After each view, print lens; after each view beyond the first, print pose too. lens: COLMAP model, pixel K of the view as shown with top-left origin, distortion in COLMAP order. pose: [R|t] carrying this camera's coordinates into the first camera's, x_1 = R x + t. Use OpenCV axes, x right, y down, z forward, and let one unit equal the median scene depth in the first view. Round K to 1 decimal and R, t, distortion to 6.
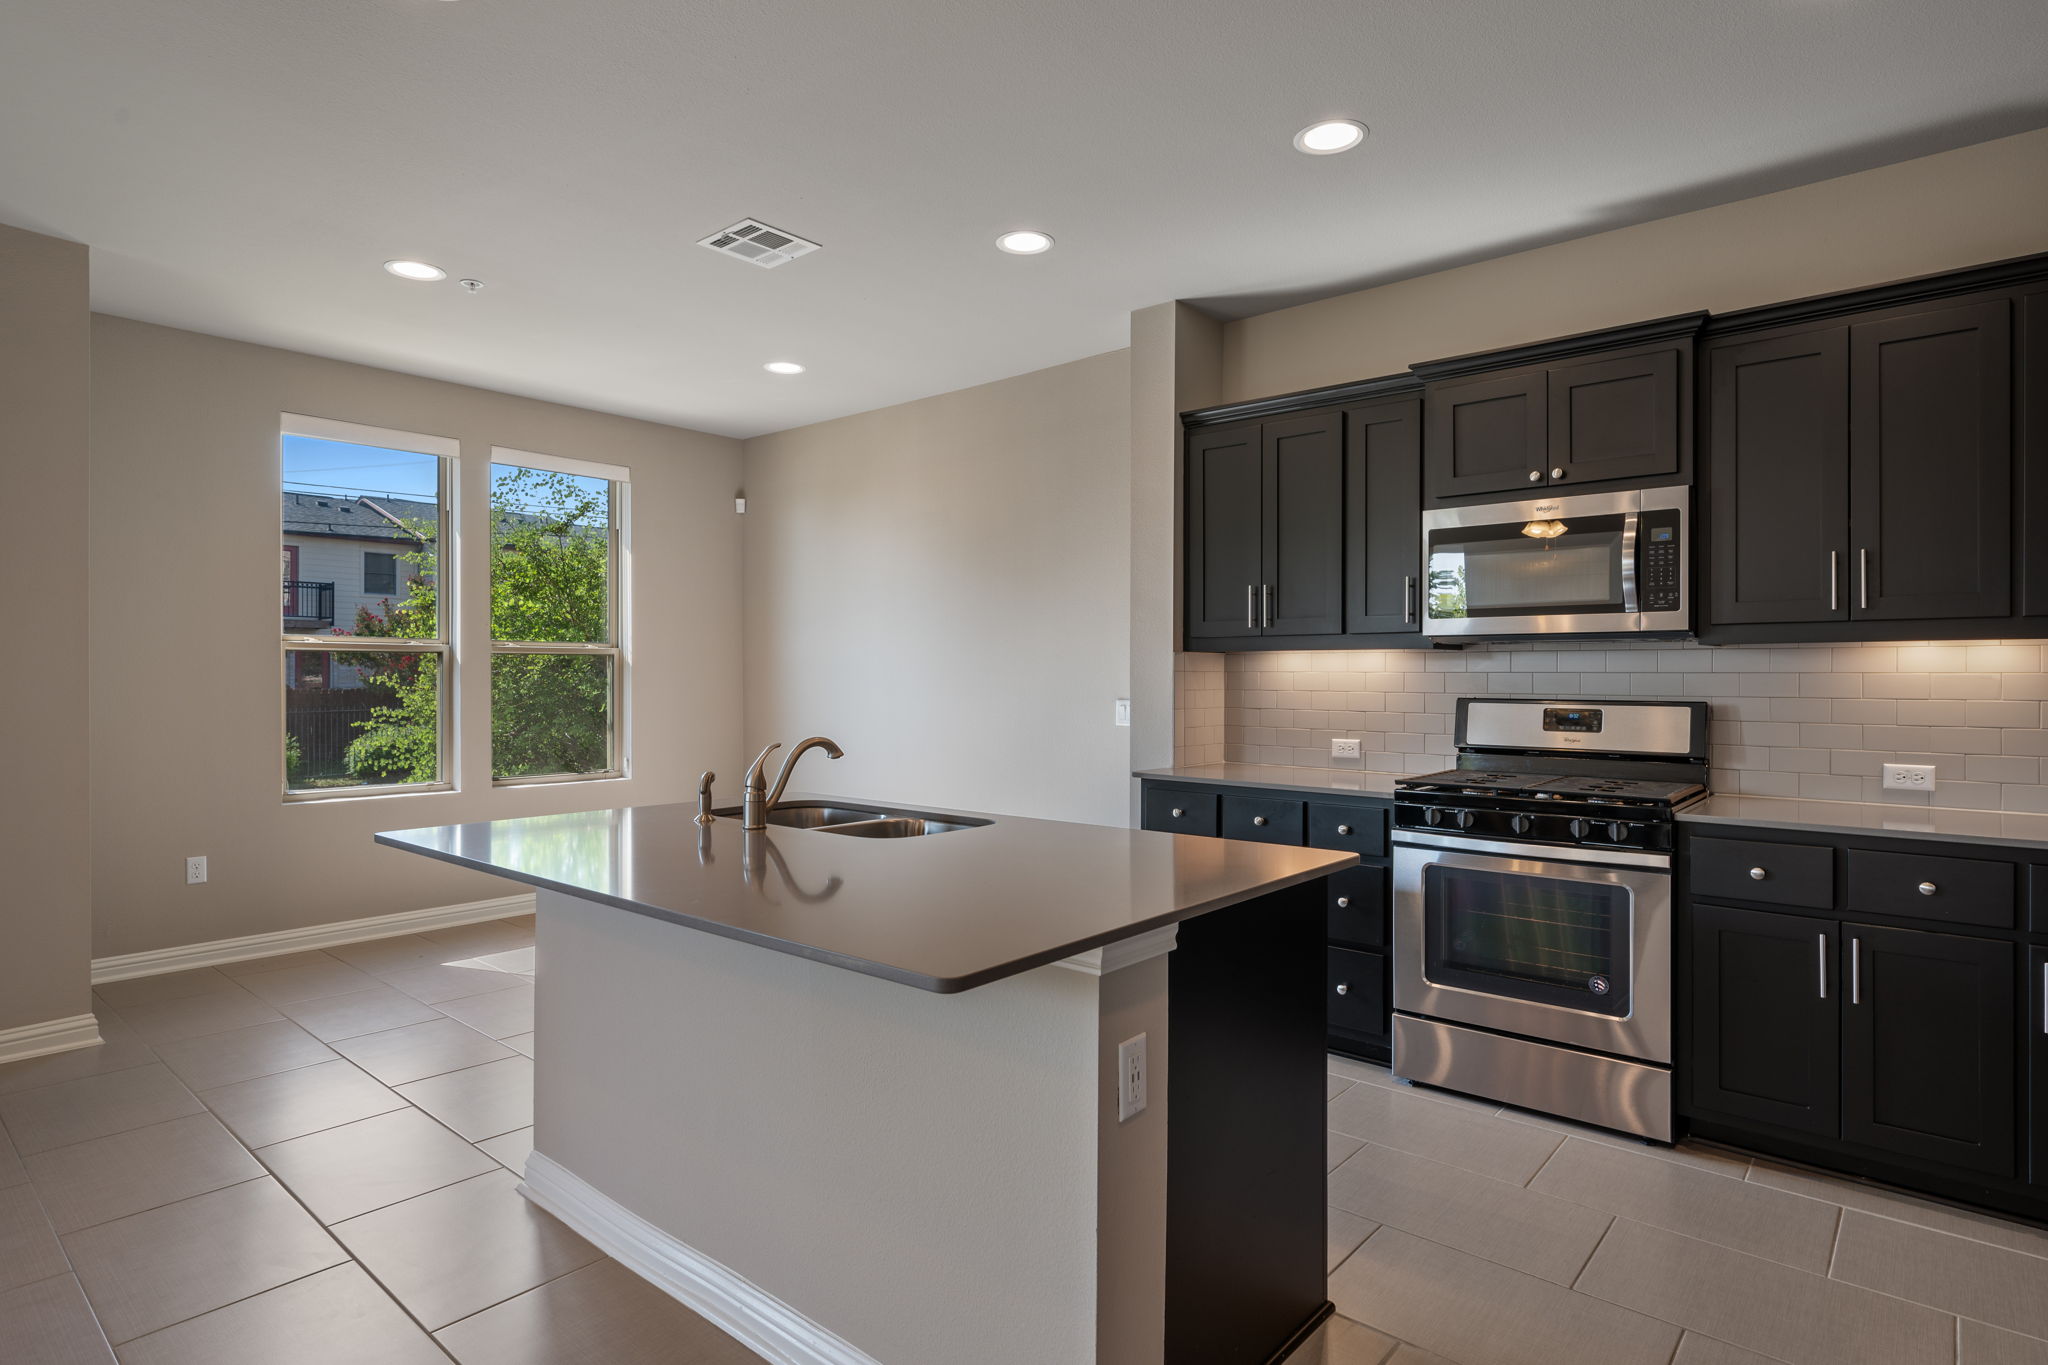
lens RADIAL K [[1072.2, 0, 1032.1], [0, 1072.2, 681.8], [0, 0, 1]] dist [0.003276, 0.001490]
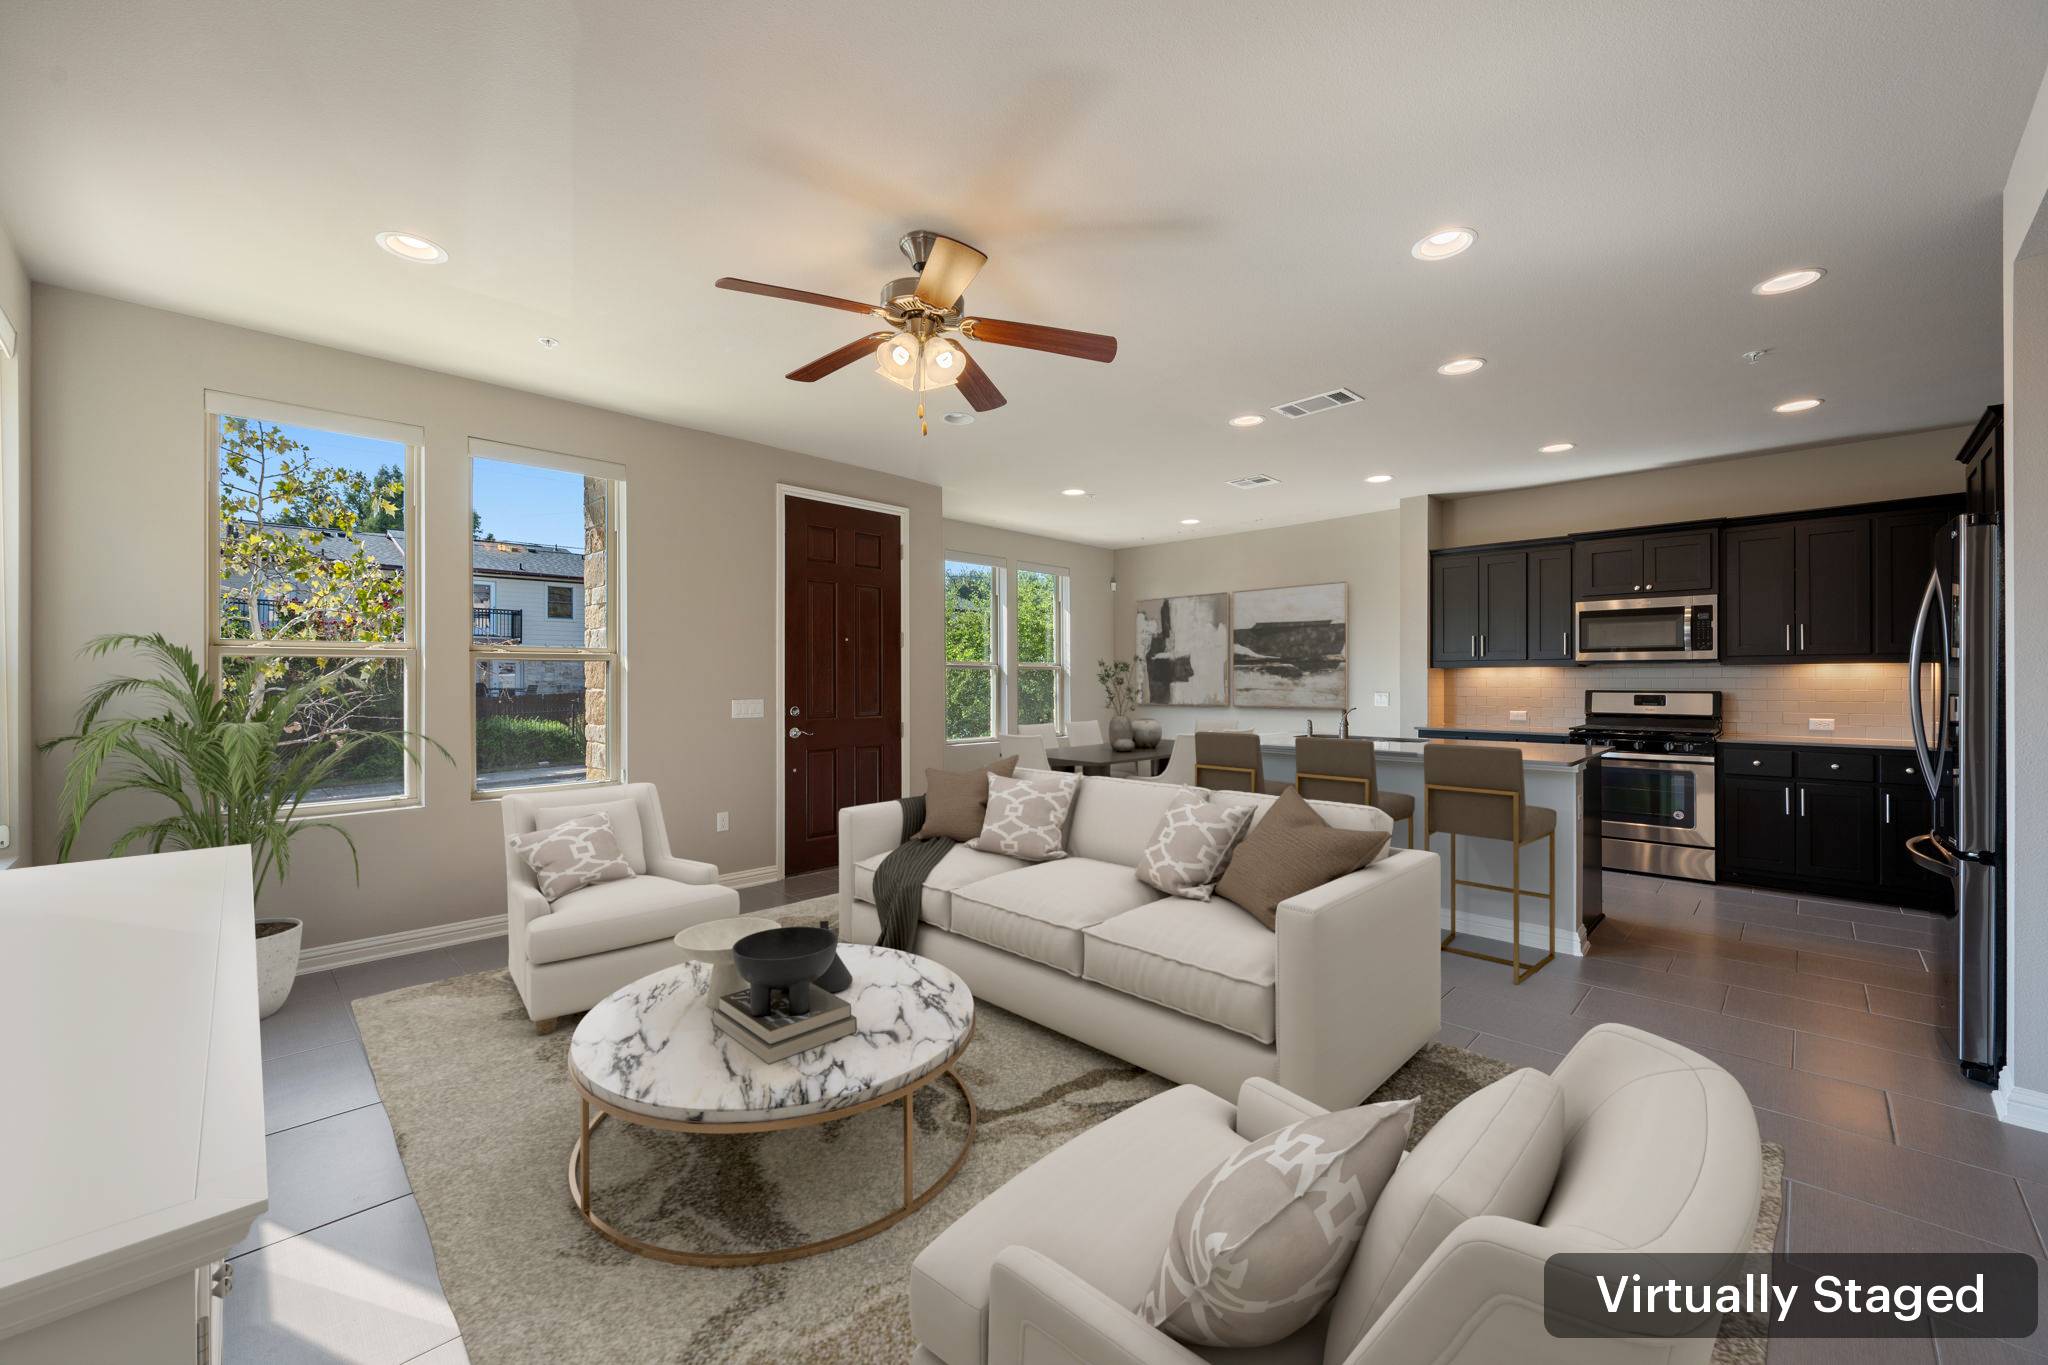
lens RADIAL K [[795.4, 0, 1026.3], [0, 795.4, 682.6], [0, 0, 1]] dist [-0.000883, 0.000235]
pose [[0.997593, -0.002558, -0.069290, -0.512293], [0.002426, 0.999995, -0.001993, 0.000659], [0.069294, 0.001820, 0.997595, -0.543190]]
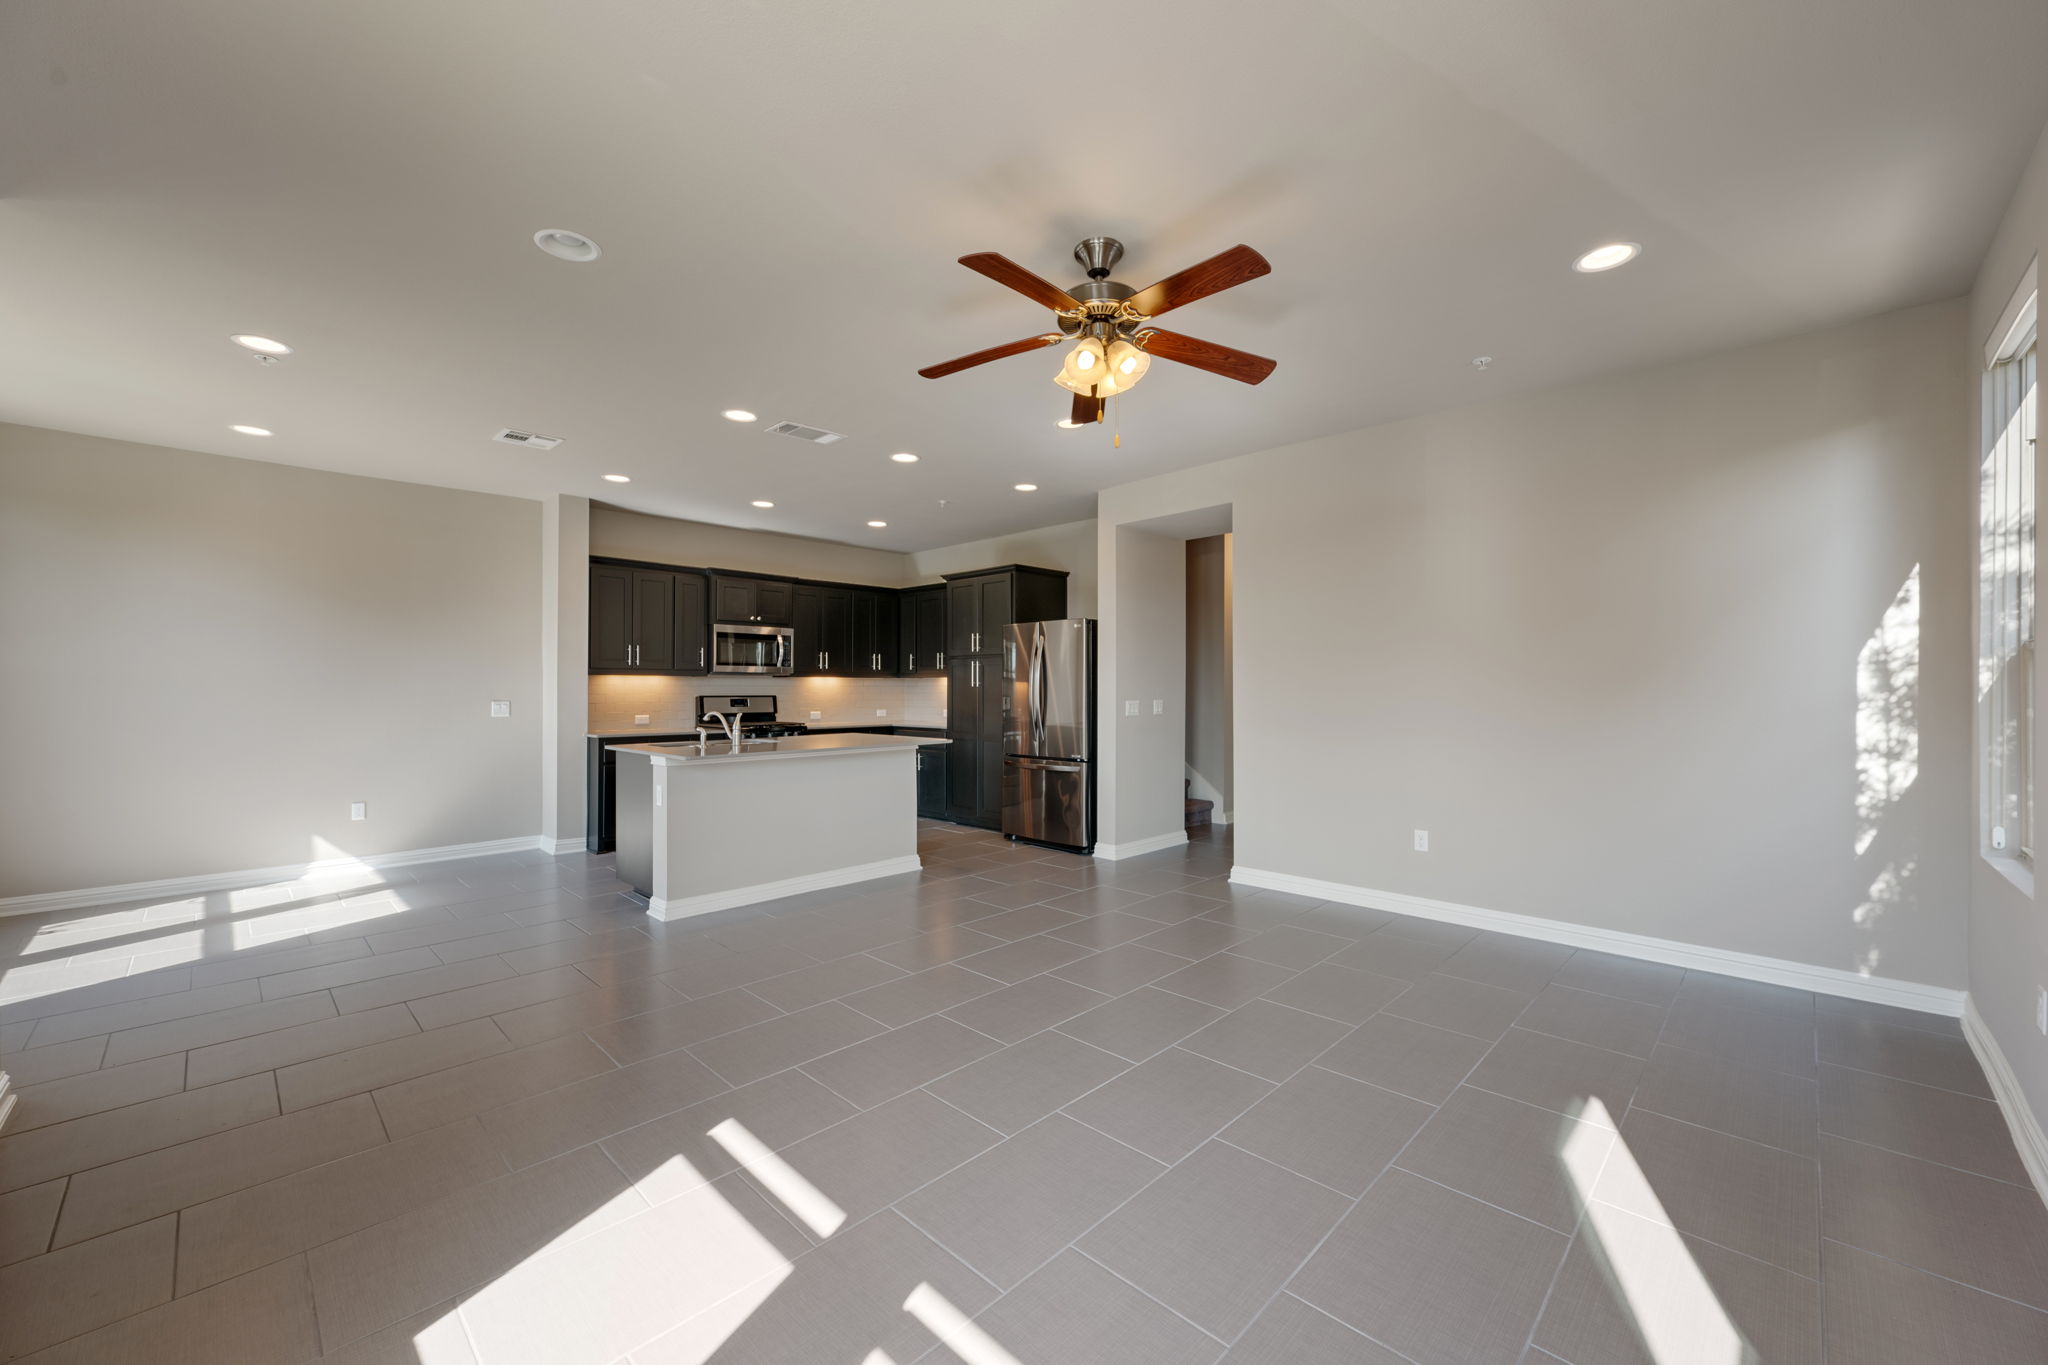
lens RADIAL K [[783.7, 0, 1024.0], [0, 783.7, 682.5], [0, 0, 1]] dist [-0.000159, 0.000046]
pose [[0.051510, 0.003357, 0.998667, -1.258221], [0.004035, 0.999985, -0.003570, -0.005893], [-0.998664, 0.004213, 0.051496, 0.124216]]
